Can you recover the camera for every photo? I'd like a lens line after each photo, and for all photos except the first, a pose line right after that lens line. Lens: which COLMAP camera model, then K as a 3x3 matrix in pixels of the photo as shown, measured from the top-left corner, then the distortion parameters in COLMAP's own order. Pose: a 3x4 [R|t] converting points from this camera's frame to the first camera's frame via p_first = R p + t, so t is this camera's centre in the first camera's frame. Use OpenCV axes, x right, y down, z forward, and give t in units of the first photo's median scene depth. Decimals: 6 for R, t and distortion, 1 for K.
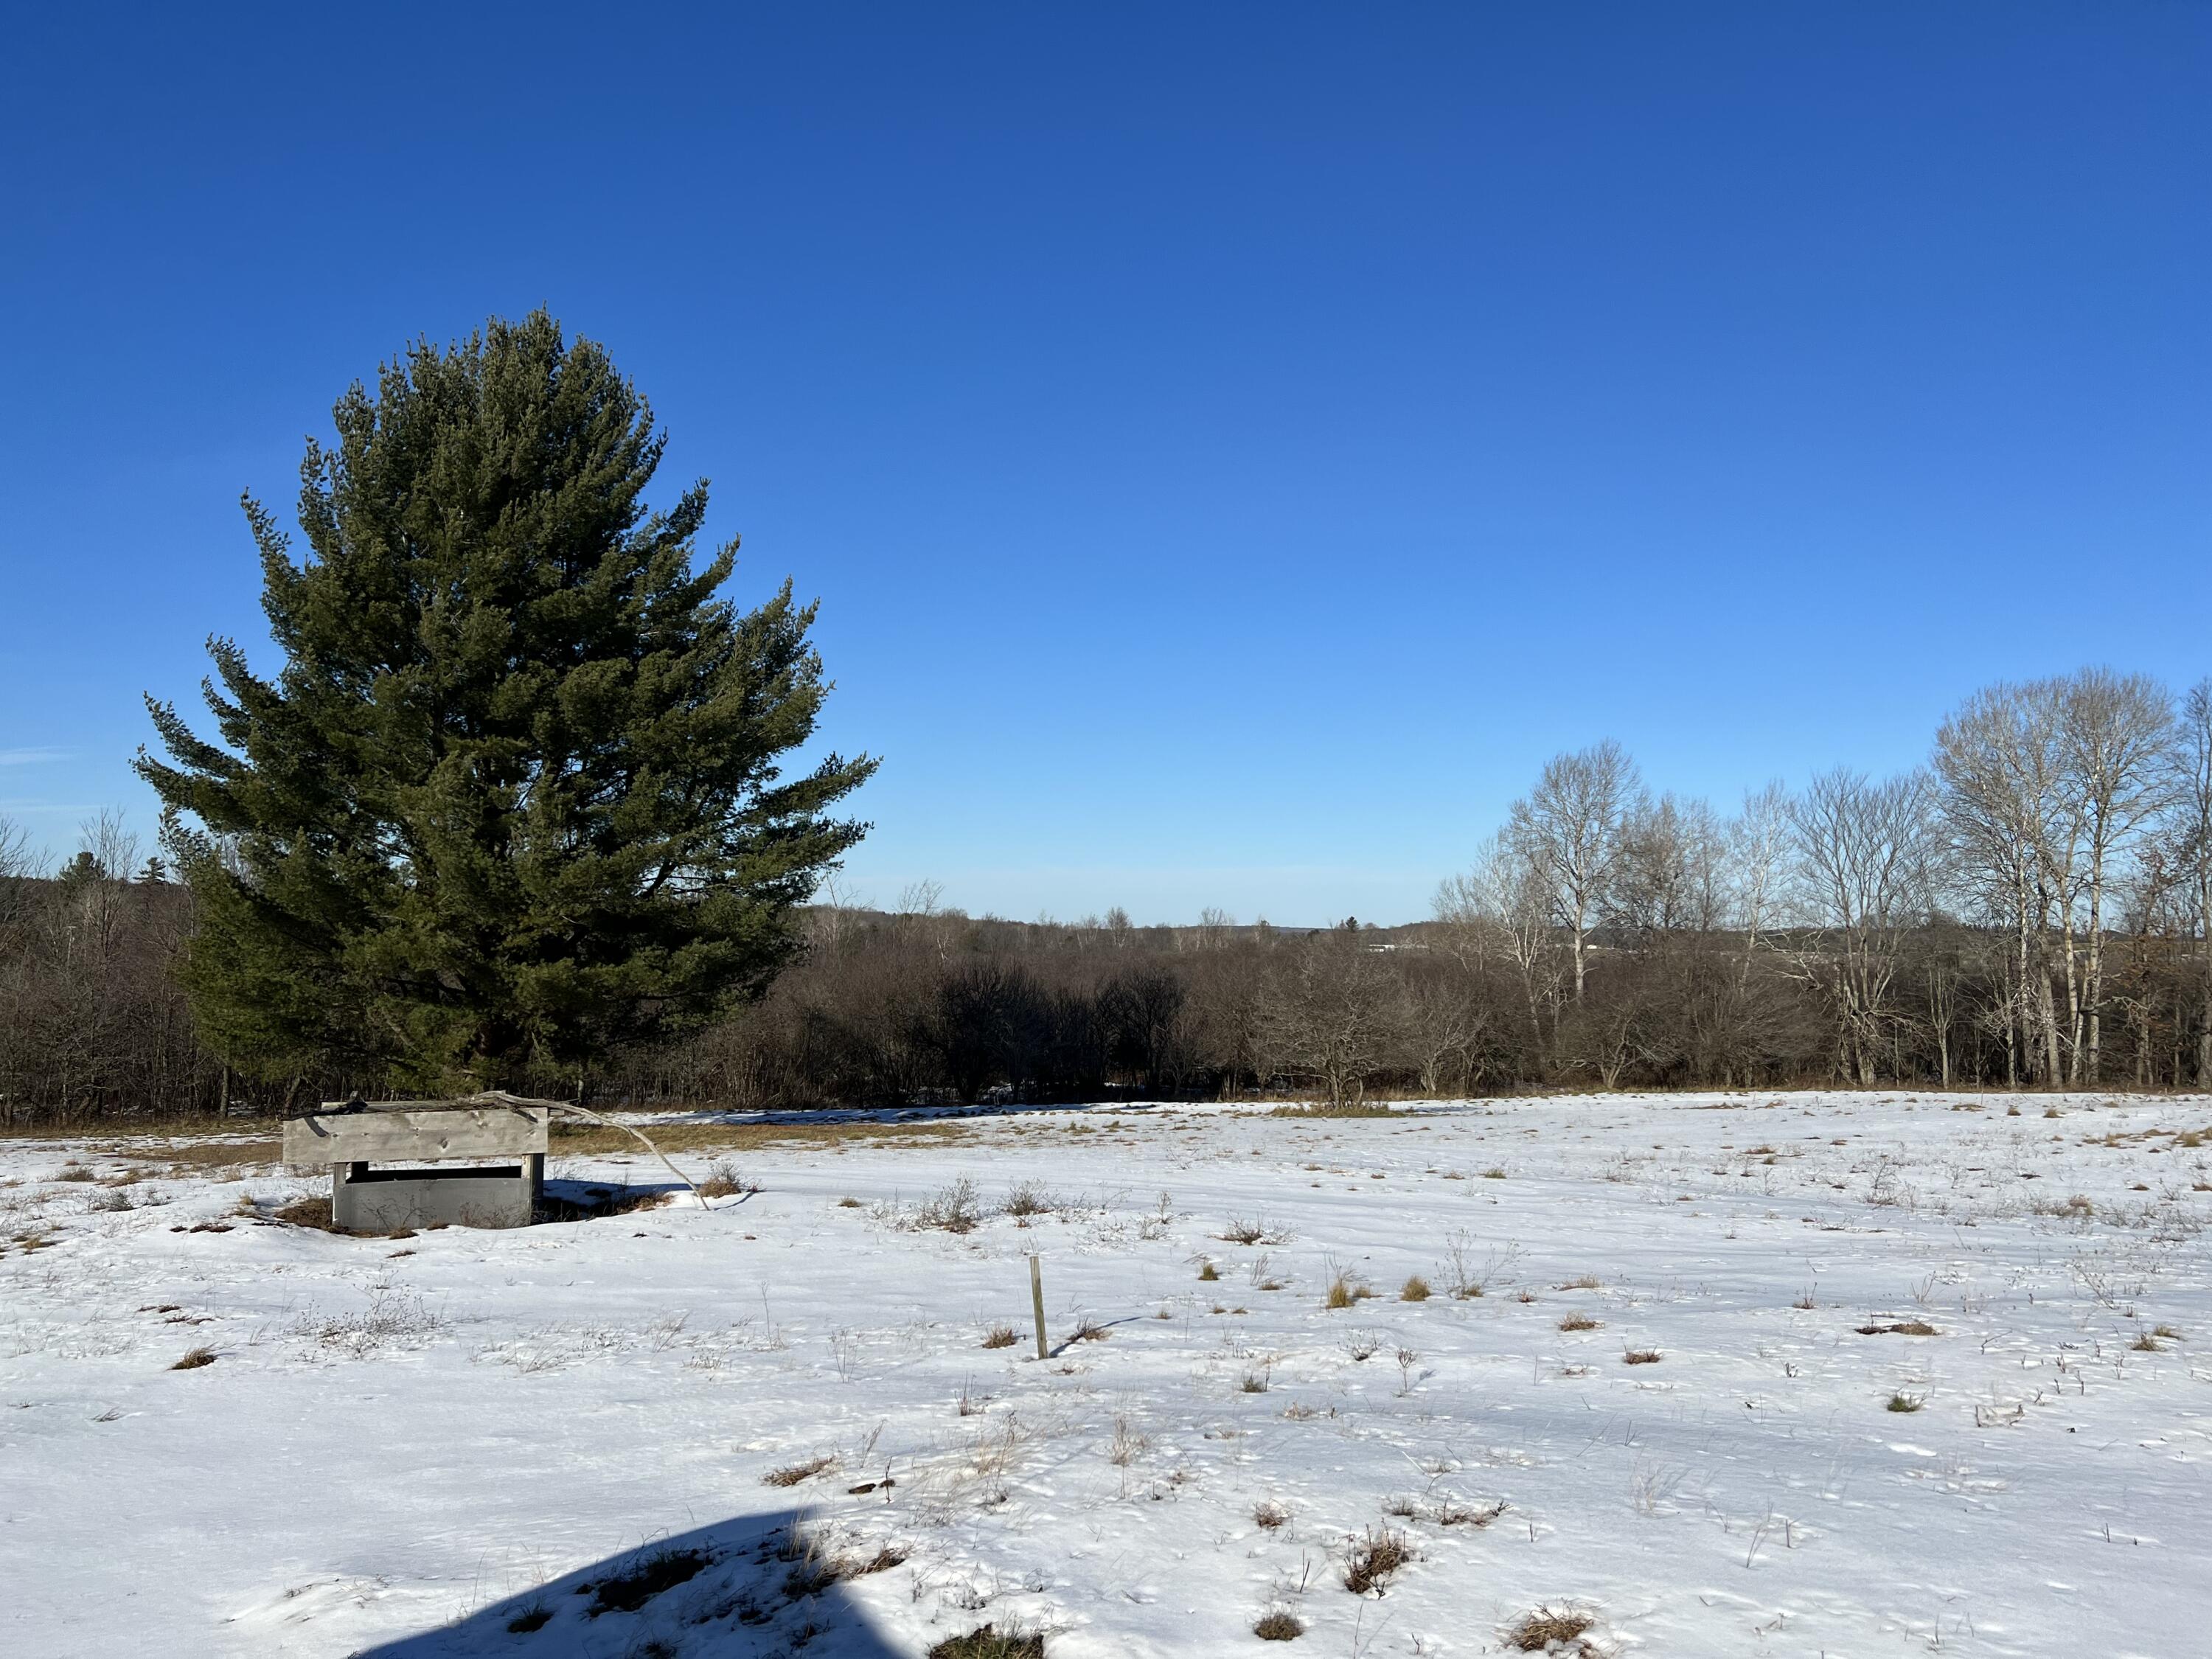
lens RADIAL K [[1740.6, 0, 1082.9], [0, 1740.6, 828.9], [0, 0, 1]] dist [0.159791, -0.188005]
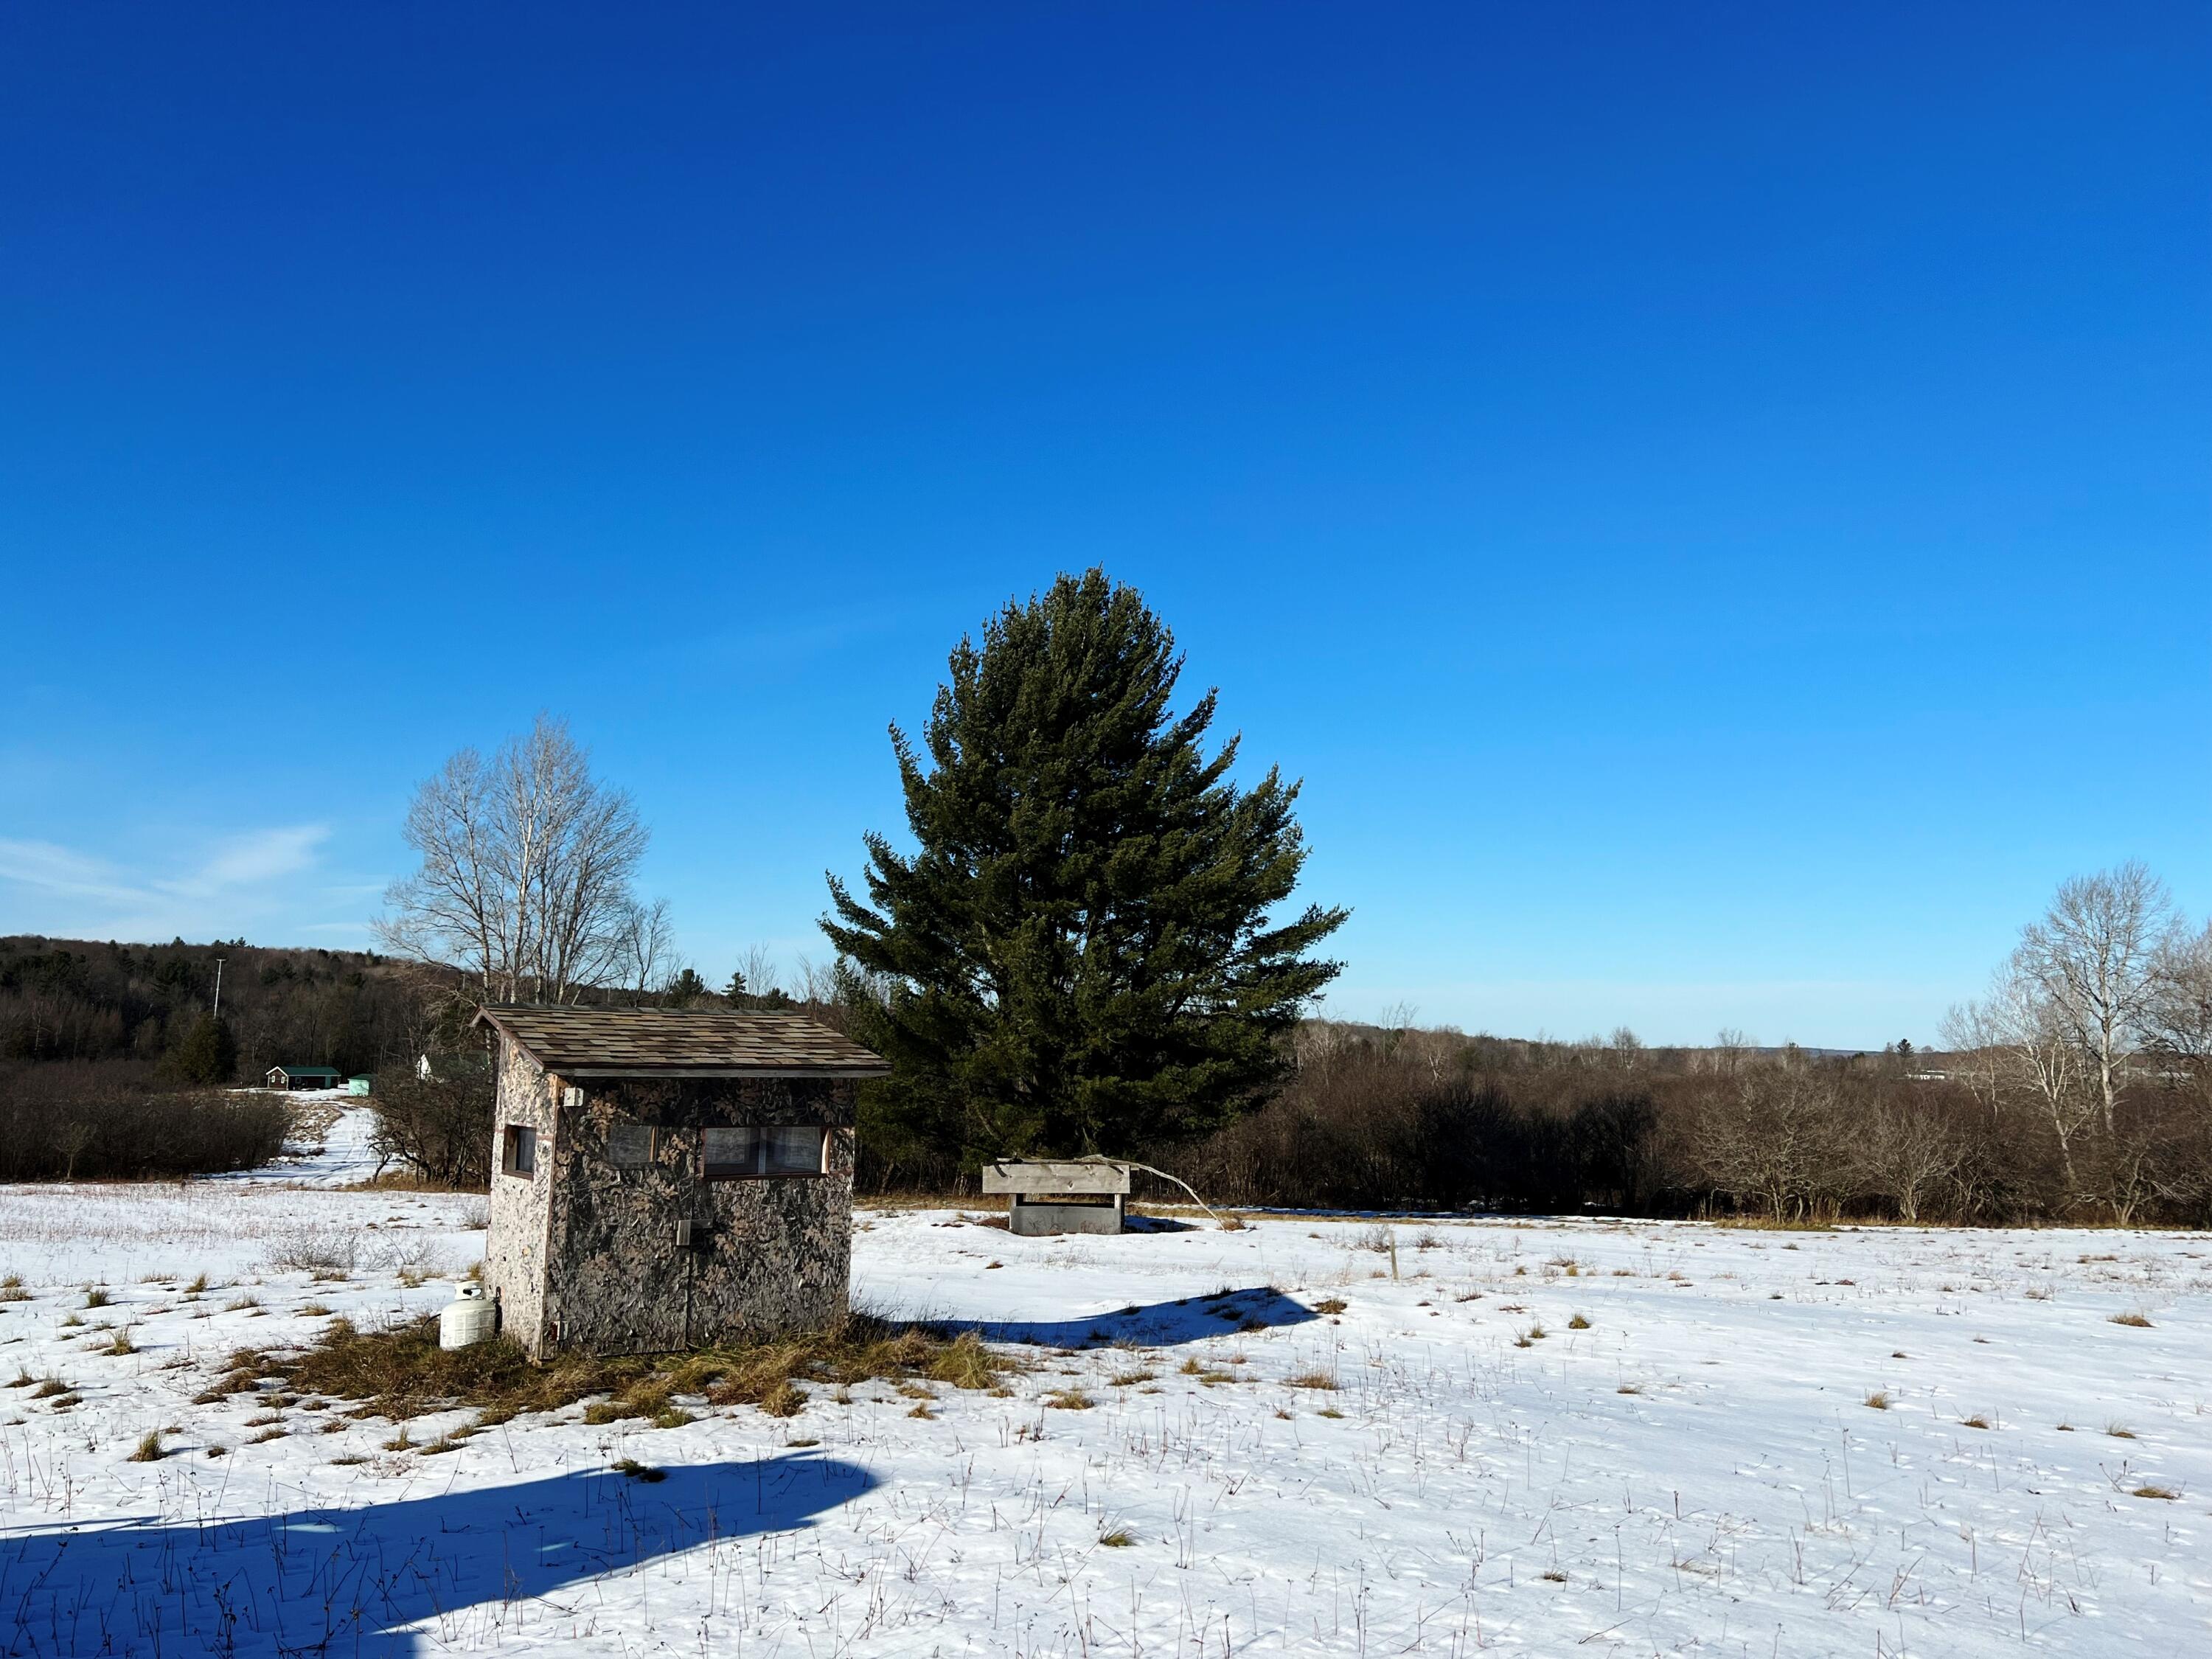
lens RADIAL K [[1709.9, 0, 1154.3], [0, 1709.9, 824.3], [0, 0, 1]] dist [0.080399, -0.066225]
pose [[0.971008, -0.018656, -0.238317, 0.037199], [0.001678, 0.997457, -0.071247, -0.015629], [0.239040, 0.068781, 0.968571, -0.198658]]
